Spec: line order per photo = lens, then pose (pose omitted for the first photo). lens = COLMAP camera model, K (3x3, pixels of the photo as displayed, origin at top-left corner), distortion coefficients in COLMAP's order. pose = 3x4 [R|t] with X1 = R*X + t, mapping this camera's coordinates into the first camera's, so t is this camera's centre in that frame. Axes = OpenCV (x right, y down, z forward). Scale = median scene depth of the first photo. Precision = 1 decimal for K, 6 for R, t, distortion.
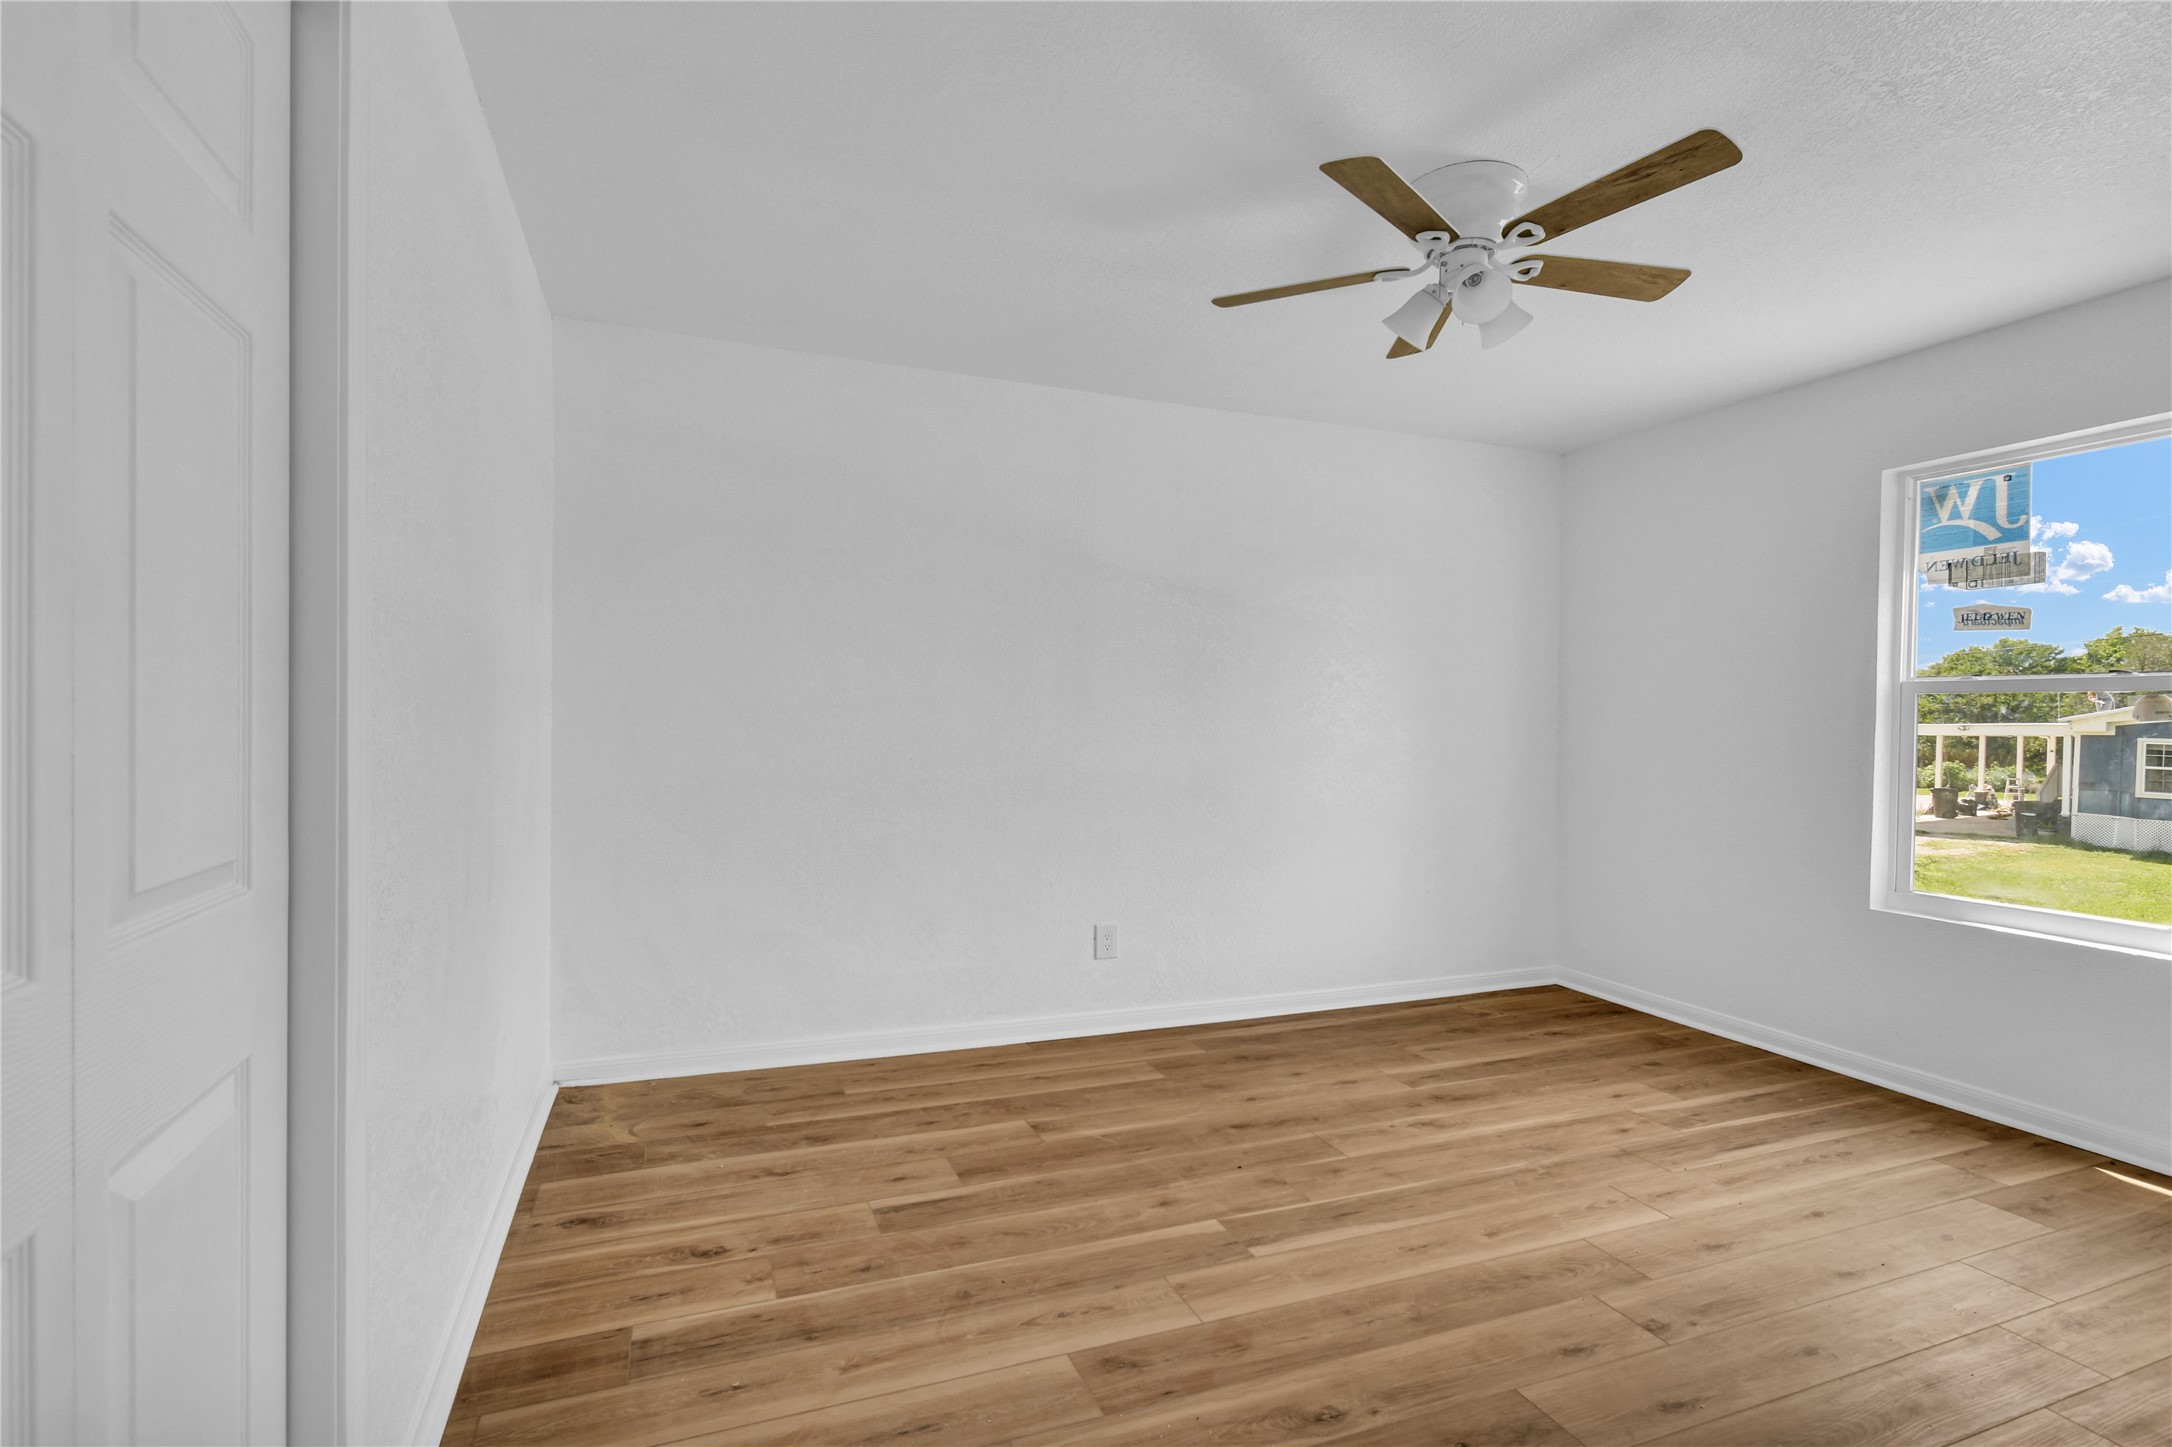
lens RADIAL K [[973.4, 0, 1092.6], [0, 973.4, 724.1], [0, 0, 1]] dist [0.000949, -0.000650]
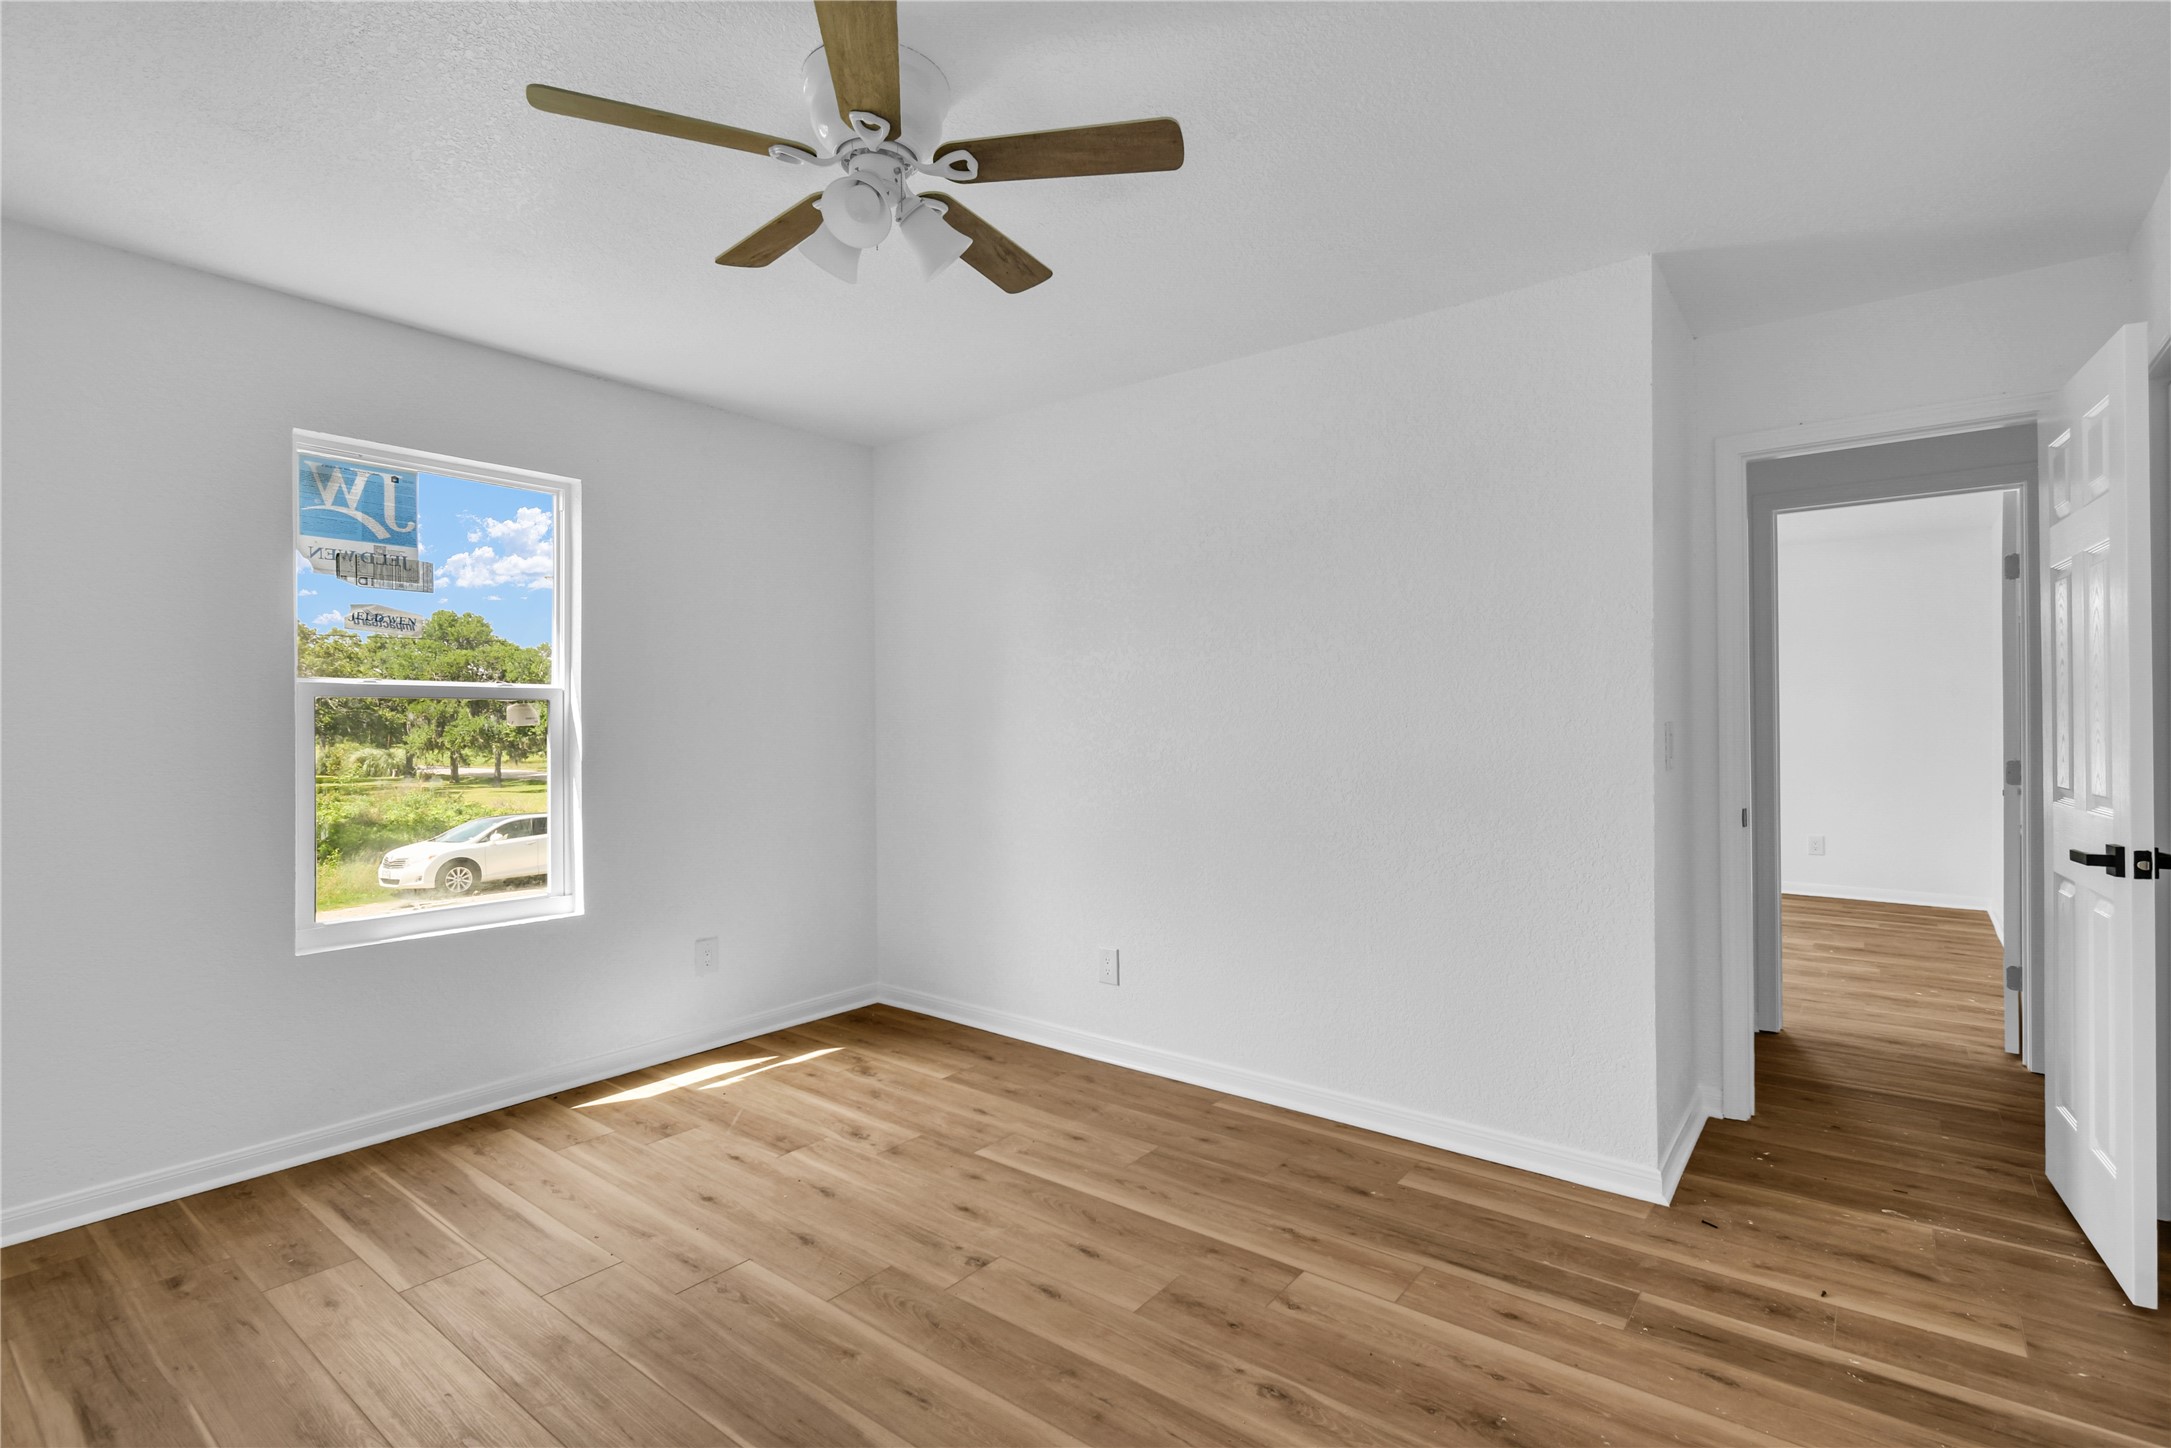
lens RADIAL K [[1068.5, 0, 1094.3], [0, 1068.5, 720.4], [0, 0, 1]] dist [-0.010427, -0.003782]
pose [[-0.522051, -0.005194, 0.852899, -0.342494], [0.006062, 0.999934, 0.009800, -0.015444], [-0.852893, 0.010286, -0.521985, 0.948569]]
